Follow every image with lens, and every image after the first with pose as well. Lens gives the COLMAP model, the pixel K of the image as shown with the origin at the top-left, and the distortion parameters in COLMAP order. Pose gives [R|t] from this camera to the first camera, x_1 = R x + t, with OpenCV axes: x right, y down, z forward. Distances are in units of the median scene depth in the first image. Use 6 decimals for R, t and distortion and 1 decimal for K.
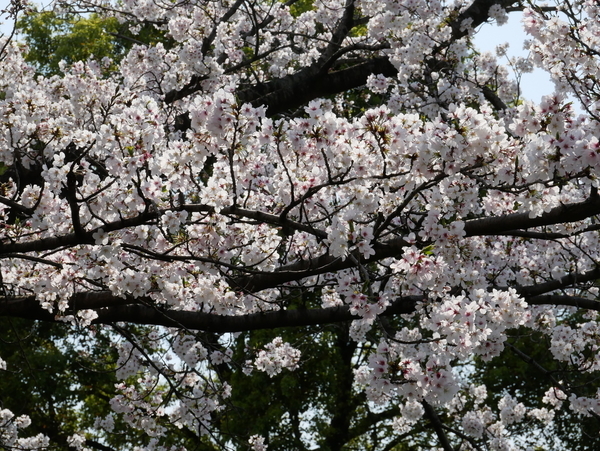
lens RADIAL K [[1921.3, 0, 299.7], [0, 1921.3, 225.5], [0, 0, 1]] dist [-0.018870, 0.000000]
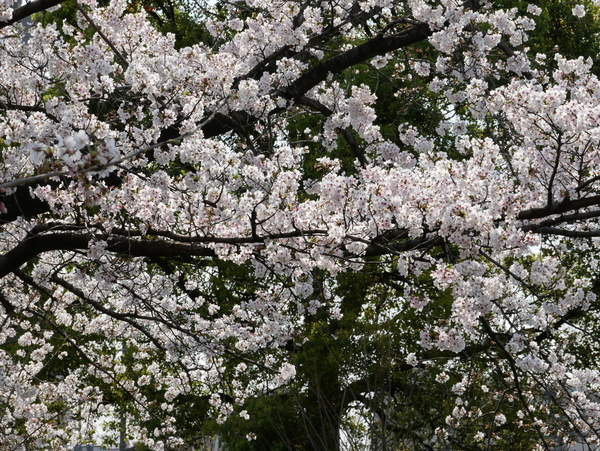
lens RADIAL K [[2102.5, 0, 300.1], [0, 2102.5, 225.5], [0, 0, 1]] dist [-0.330334, 0.000000]
pose [[0.999560, -0.021877, -0.020028, -0.028076], [0.024251, 0.991580, 0.127207, -0.213122], [0.017077, -0.127637, 0.991674, -0.783243]]
